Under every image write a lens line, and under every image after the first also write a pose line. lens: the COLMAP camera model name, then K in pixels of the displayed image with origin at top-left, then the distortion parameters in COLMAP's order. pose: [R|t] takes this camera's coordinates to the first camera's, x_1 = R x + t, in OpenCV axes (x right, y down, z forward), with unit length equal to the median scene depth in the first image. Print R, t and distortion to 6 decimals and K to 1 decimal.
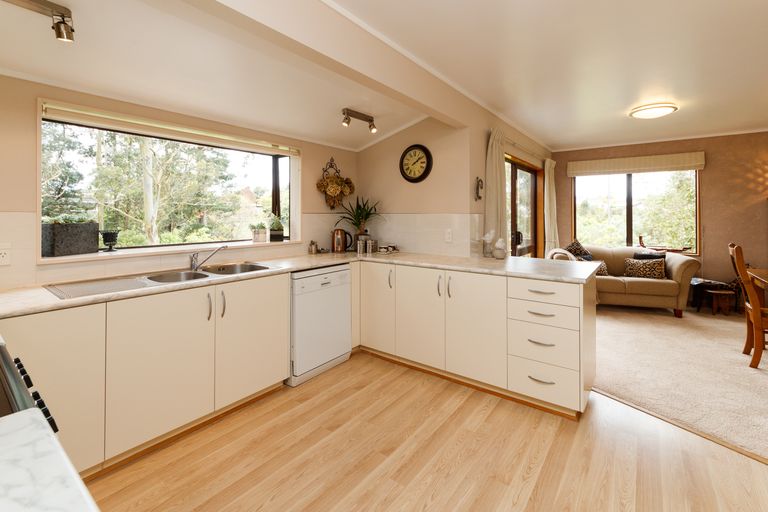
lens RADIAL K [[345.4, 0, 385.2], [0, 345.4, 213.7], [0, 0, 1]] dist [-0.000726, -0.000270]
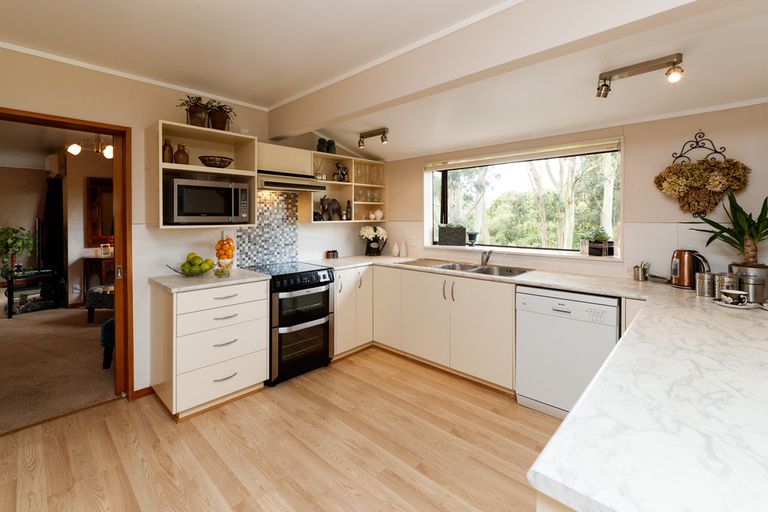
lens RADIAL K [[338.1, 0, 384.6], [0, 338.1, 221.9], [0, 0, 1]] dist [0.000496, 0.000011]
pose [[-0.105647, 0.015609, -0.994281, 0.808961], [0.005906, 0.999869, 0.015069, -0.025345], [0.994386, -0.004280, -0.105725, 0.837328]]
